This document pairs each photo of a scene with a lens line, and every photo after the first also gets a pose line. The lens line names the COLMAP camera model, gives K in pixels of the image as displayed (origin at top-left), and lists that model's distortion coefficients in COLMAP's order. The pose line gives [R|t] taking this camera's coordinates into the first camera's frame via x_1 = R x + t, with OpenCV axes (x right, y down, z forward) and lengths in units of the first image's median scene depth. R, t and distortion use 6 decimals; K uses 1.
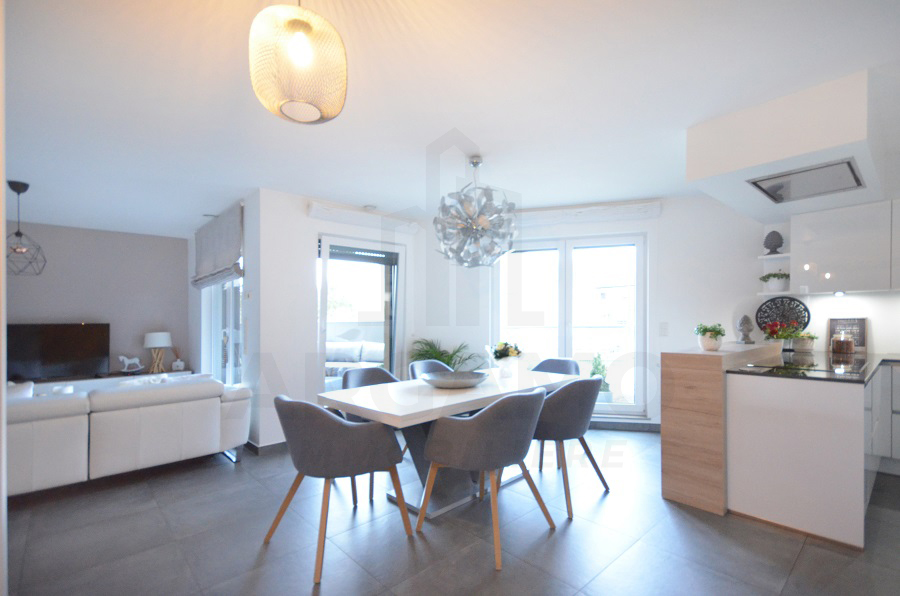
lens RADIAL K [[409.2, 0, 447.0], [0, 409.2, 329.6], [0, 0, 1]] dist [0.025860, -0.000367]
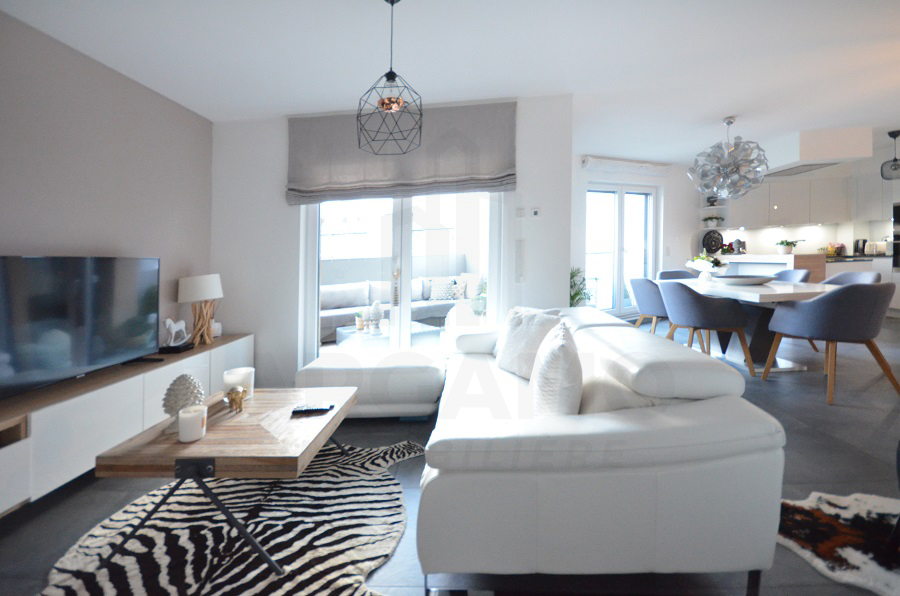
lens RADIAL K [[402.6, 0, 448.3], [0, 402.6, 301.0], [0, 0, 1]] dist [0.002126, -0.000104]
pose [[0.718610, -0.092356, 0.689253, -1.335006], [0.053642, 0.995550, 0.077472, 0.030412], [-0.693341, -0.018700, 0.720367, 0.561377]]
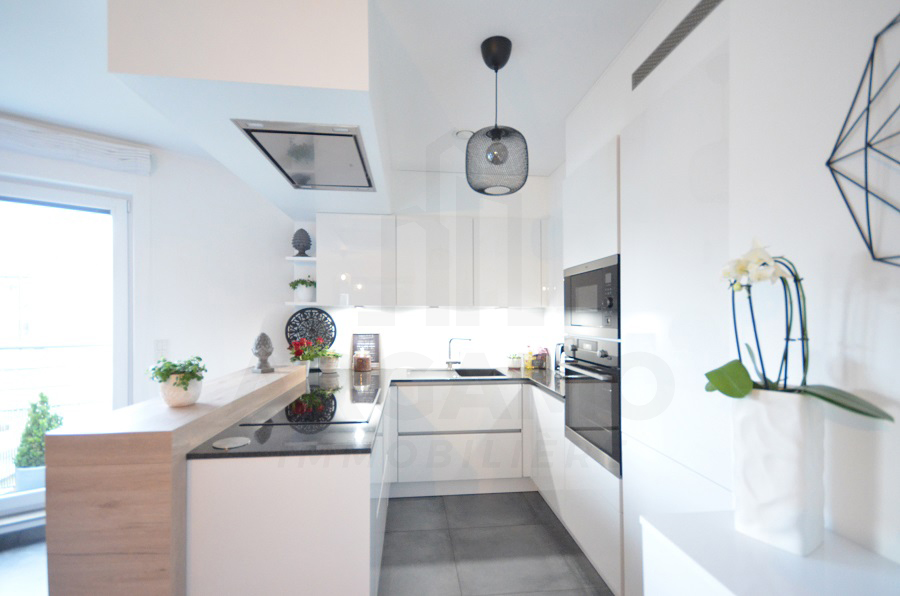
lens RADIAL K [[403.4, 0, 468.6], [0, 403.4, 311.5], [0, 0, 1]] dist [0.001181, 0.000163]
pose [[0.549602, 0.020355, 0.835179, 0.311350], [0.011597, 0.999421, -0.031989, -0.043675], [-0.835346, 0.027267, 0.549047, 0.294712]]
